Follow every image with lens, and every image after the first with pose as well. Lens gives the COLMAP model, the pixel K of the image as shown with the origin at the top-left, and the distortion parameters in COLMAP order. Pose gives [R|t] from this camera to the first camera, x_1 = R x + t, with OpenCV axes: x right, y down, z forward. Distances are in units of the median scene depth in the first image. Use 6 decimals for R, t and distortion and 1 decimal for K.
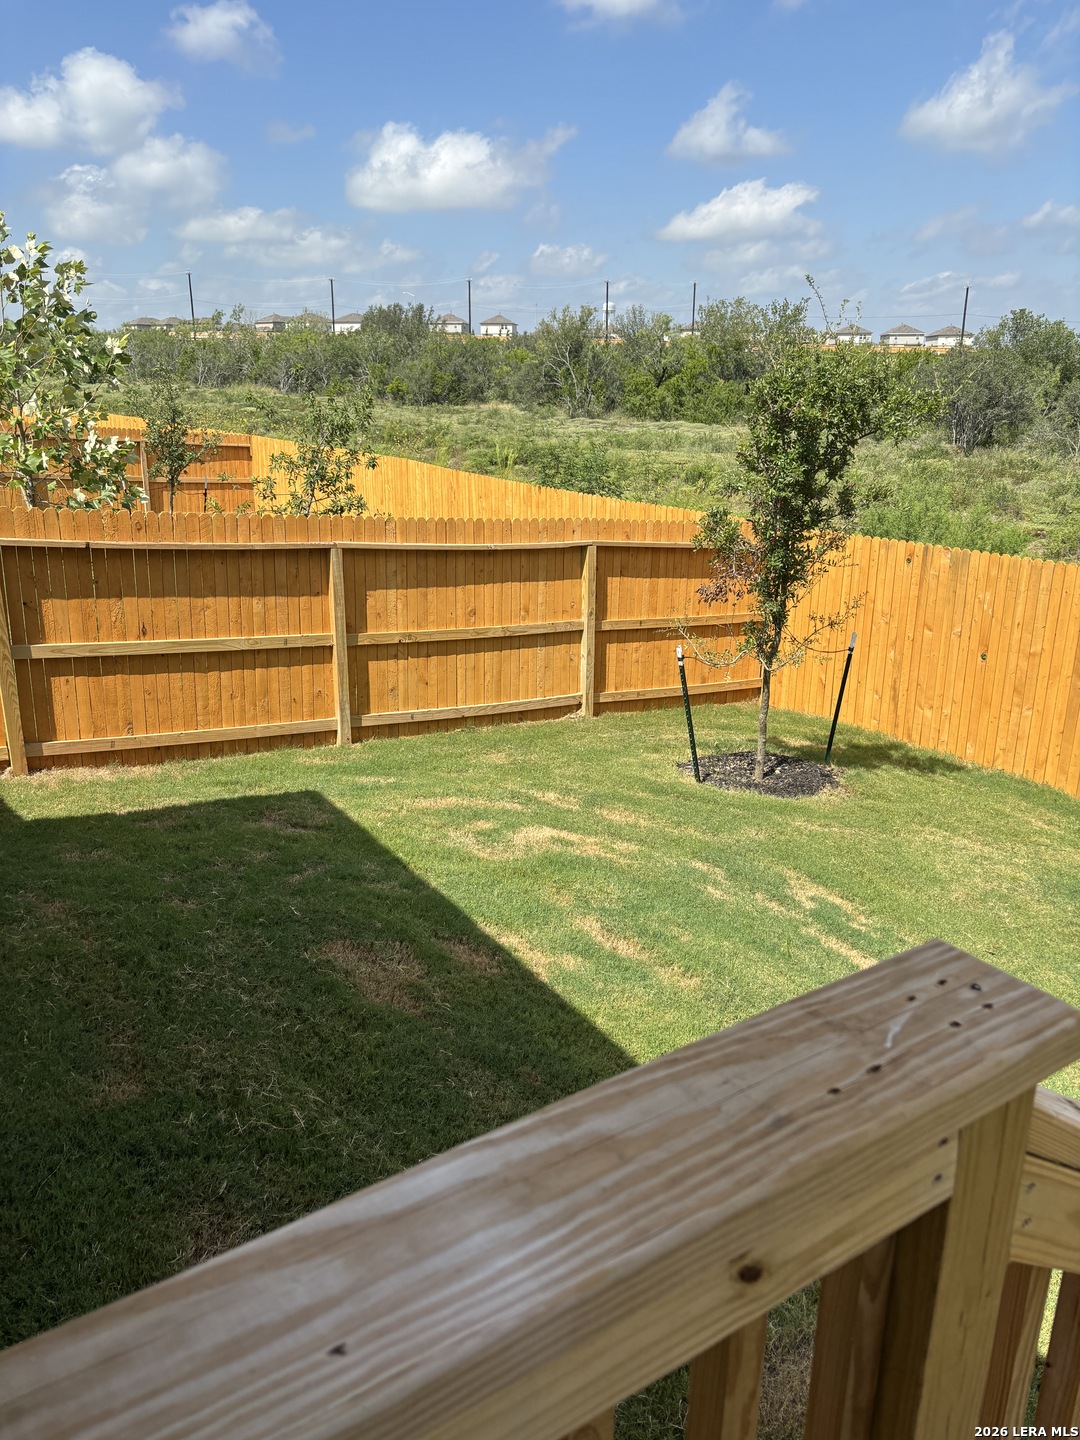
lens RADIAL K [[1085.5, 0, 540.0], [0, 1085.5, 720.0], [0, 0, 1]] dist [0.010326, 0.006157]
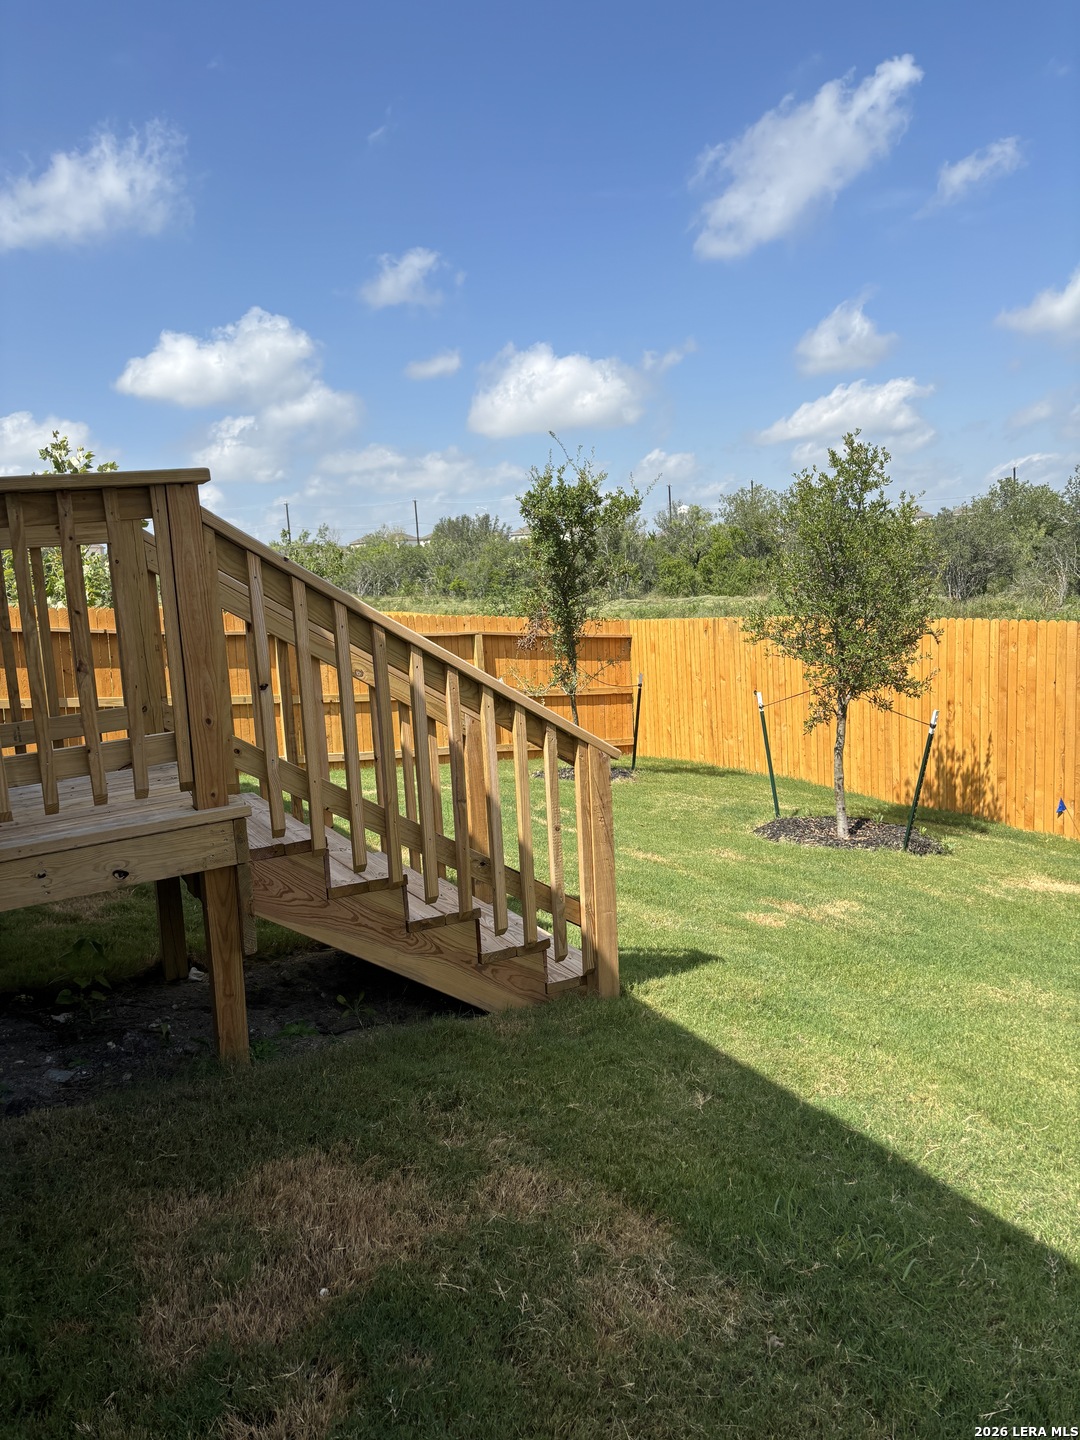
lens RADIAL K [[1111.5, 0, 539.8], [0, 1111.5, 736.2], [0, 0, 1]] dist [0.000756, -0.013701]
pose [[0.994192, -0.047817, -0.096411, 0.060460], [0.030553, 0.984416, -0.173184, 0.051326], [0.103190, 0.169232, 0.980159, -0.087316]]
